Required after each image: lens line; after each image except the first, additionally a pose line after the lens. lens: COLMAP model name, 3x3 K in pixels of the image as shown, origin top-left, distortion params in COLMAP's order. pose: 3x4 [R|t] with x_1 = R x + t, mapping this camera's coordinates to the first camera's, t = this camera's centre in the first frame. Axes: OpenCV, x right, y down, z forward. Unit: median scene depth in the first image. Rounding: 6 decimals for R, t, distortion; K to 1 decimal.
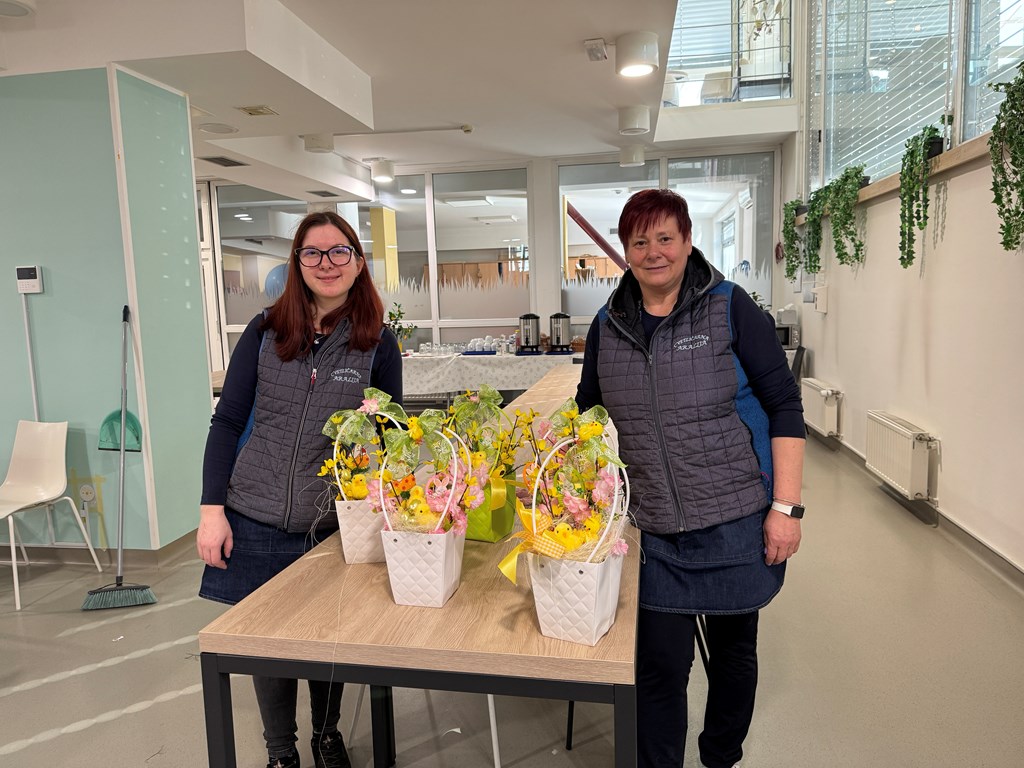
lens RADIAL K [[735.9, 0, 512.0], [0, 735.9, 384.0], [0, 0, 1]] dist [0.005654, -0.001449]
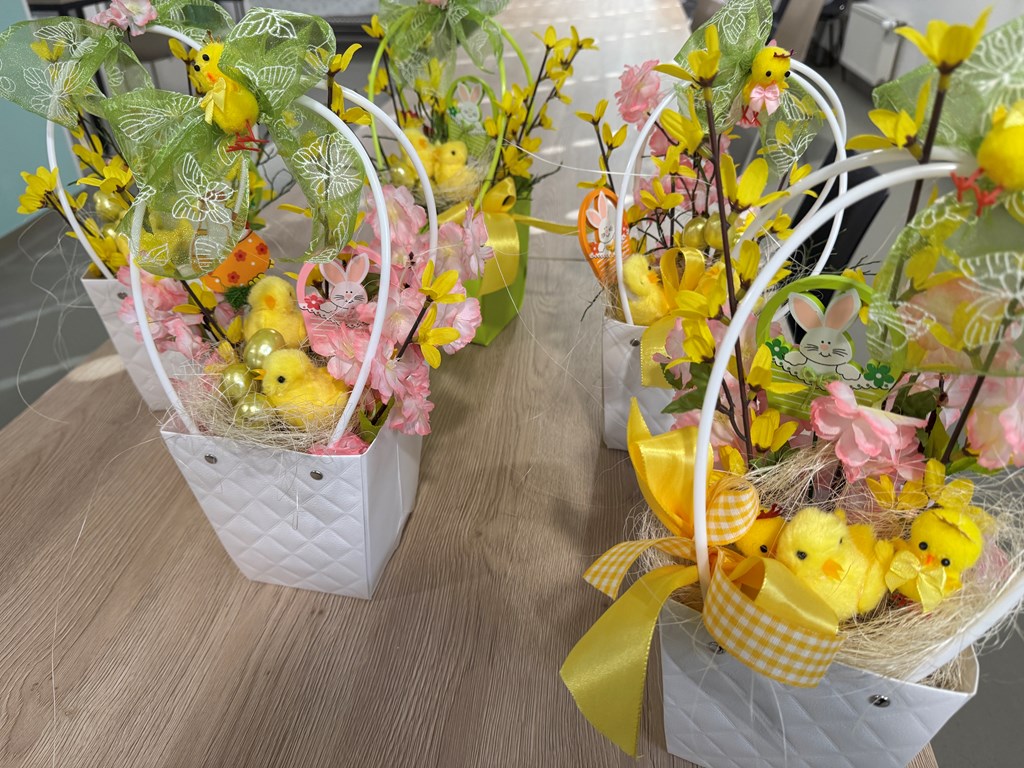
lens RADIAL K [[735.9, 0, 512.0], [0, 735.9, 384.0], [0, 0, 1]] dist [0.005654, -0.001449]
pose [[0.998011, -0.011063, 0.062064, -0.044712], [-0.018013, 0.893401, 0.448898, 0.033750], [-0.060414, -0.449123, 0.891425, 0.694044]]
